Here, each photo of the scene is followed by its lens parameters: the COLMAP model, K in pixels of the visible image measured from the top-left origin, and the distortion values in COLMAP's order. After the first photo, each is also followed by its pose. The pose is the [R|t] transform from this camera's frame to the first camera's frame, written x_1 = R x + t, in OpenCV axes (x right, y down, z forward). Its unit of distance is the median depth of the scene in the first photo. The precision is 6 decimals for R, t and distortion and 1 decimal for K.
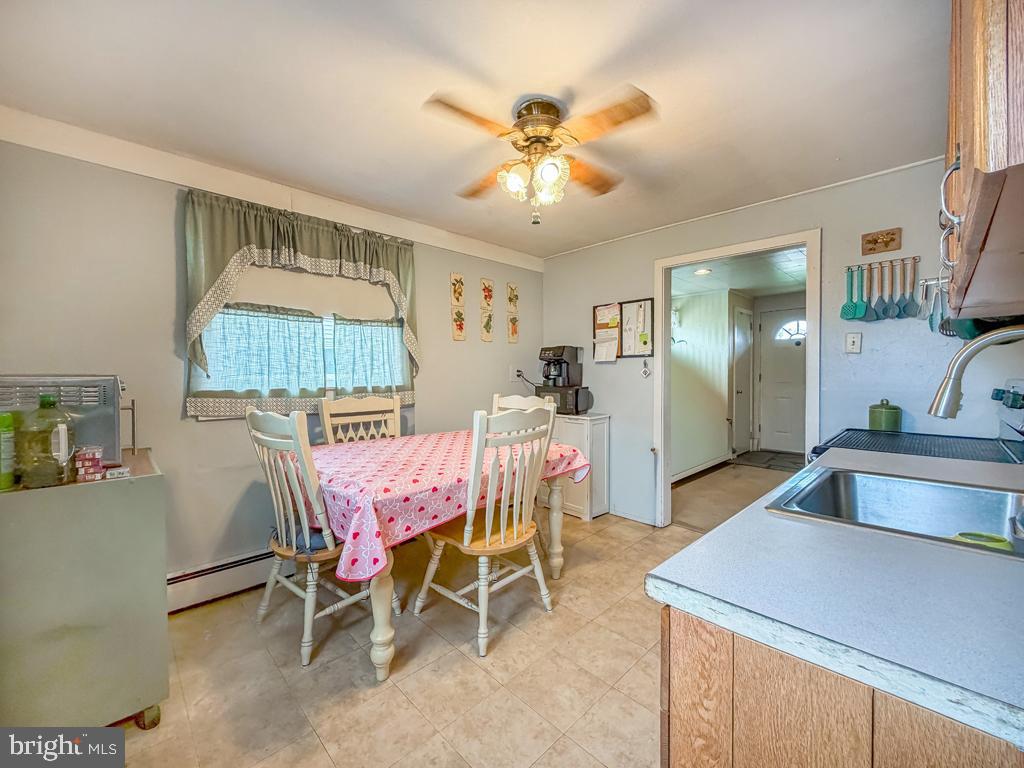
lens RADIAL K [[416.3, 0, 508.1], [0, 416.3, 377.8], [0, 0, 1]] dist [0.000442, -0.000320]
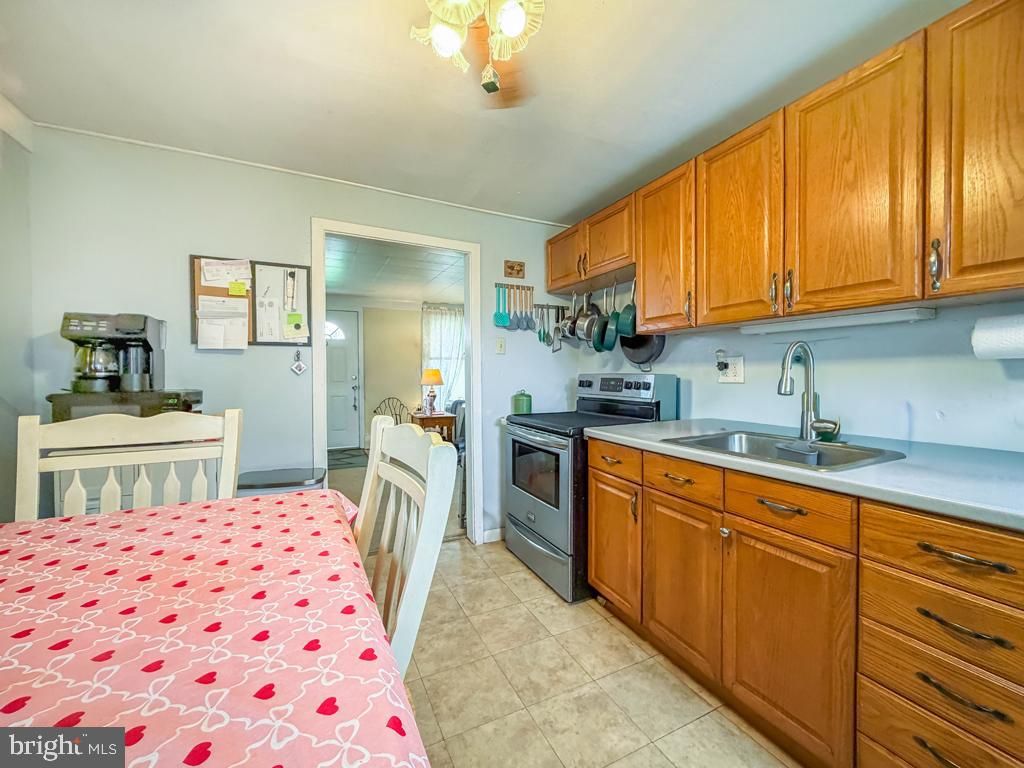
lens RADIAL K [[416.3, 0, 509.1], [0, 416.3, 381.4], [0, 0, 1]] dist [0.000442, -0.000320]
pose [[0.308970, -0.010947, 0.951009, -0.248135], [0.009526, 0.999919, 0.008415, 0.008776], [-0.951024, 0.006459, 0.309049, 0.434827]]
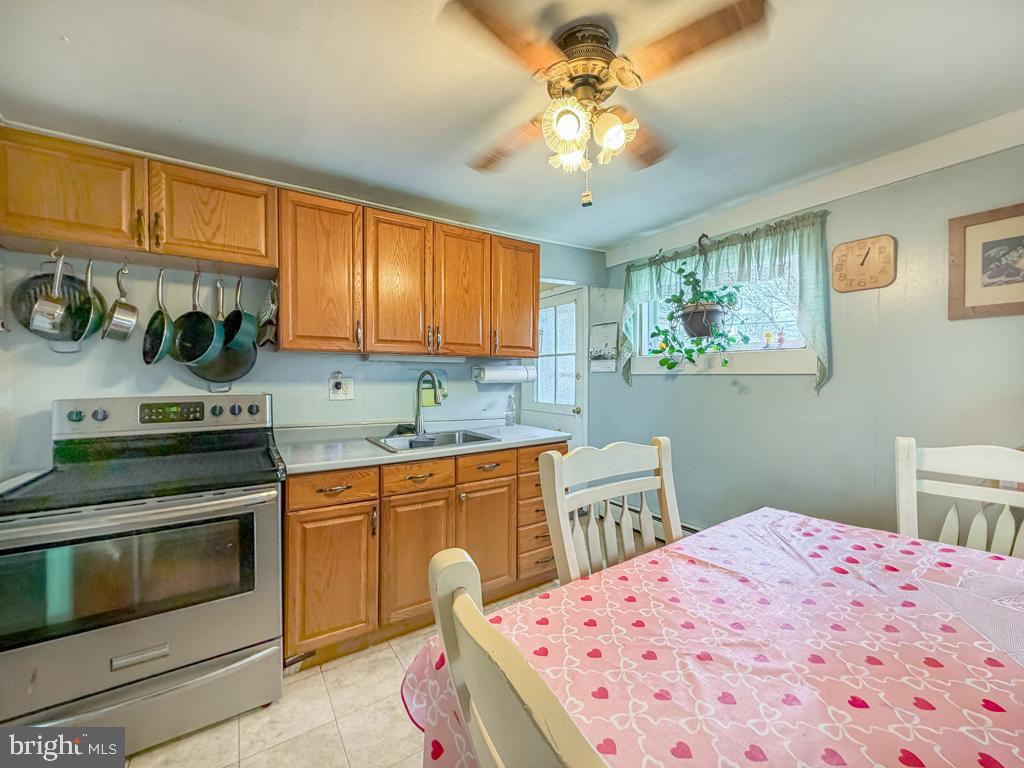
lens RADIAL K [[416.3, 0, 512.8], [0, 416.3, 381.6], [0, 0, 1]] dist [0.000442, -0.000320]
pose [[-0.986585, 0.010348, 0.162923, 0.037801], [0.013703, 0.999716, 0.019485, -0.022798], [-0.162675, 0.021457, -0.986446, 0.984237]]
